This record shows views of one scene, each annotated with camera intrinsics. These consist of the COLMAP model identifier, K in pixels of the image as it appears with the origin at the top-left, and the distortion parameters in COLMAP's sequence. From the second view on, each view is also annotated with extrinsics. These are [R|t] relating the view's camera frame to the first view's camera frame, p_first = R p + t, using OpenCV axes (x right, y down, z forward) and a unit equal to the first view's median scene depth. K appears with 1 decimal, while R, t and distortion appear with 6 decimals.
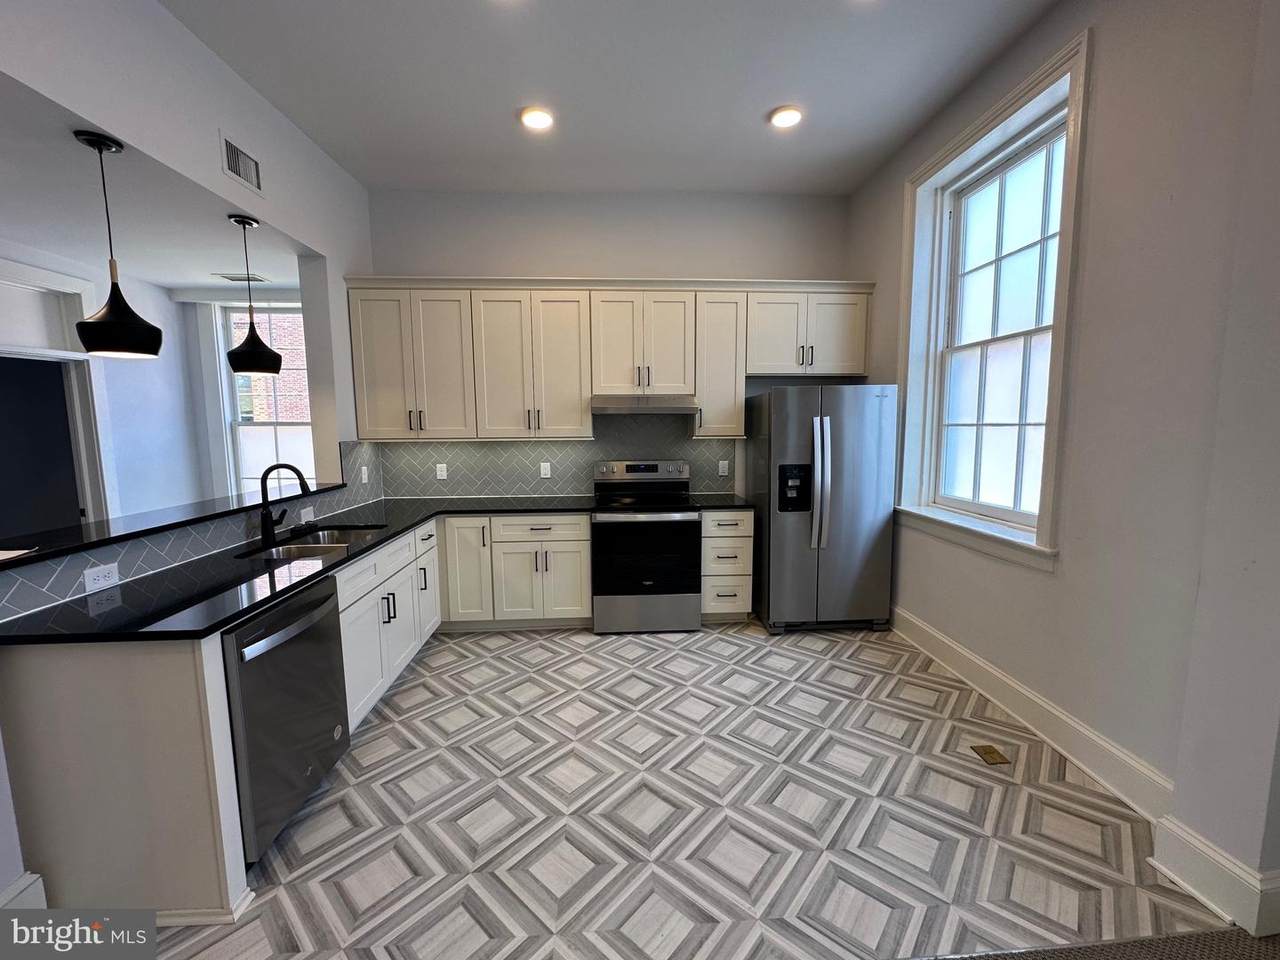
lens RADIAL K [[521.2, 0, 641.8], [0, 521.2, 478.2], [0, 0, 1]] dist [0.016611, -0.003395]
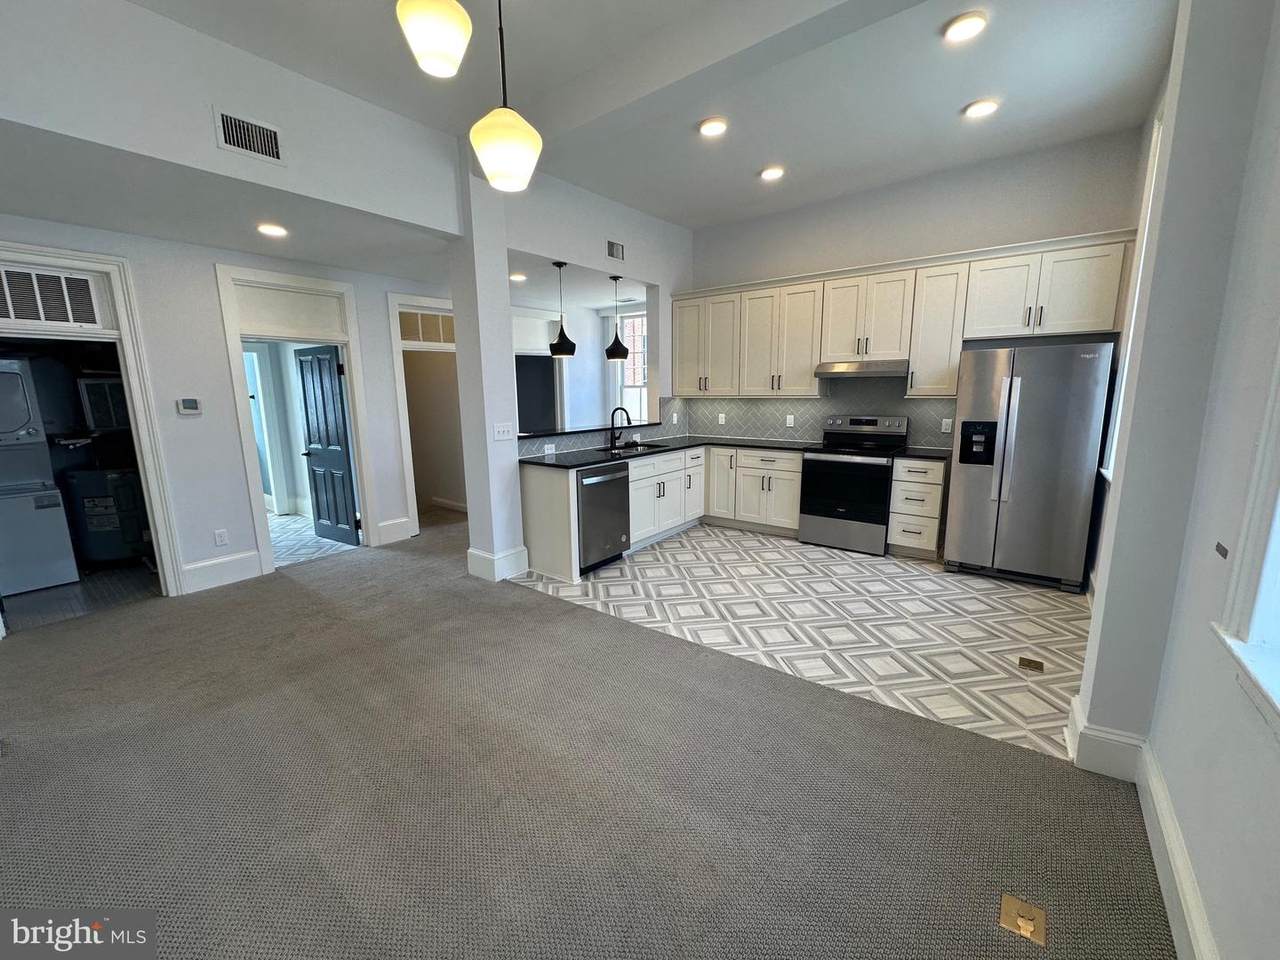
lens RADIAL K [[521.2, 0, 641.8], [0, 521.2, 478.2], [0, 0, 1]] dist [0.016611, -0.003395]
pose [[0.761078, 0.110999, -0.639093, 0.451737], [-0.062968, 0.993240, 0.097520, 0.027434], [0.645597, -0.033978, 0.762922, -0.302154]]
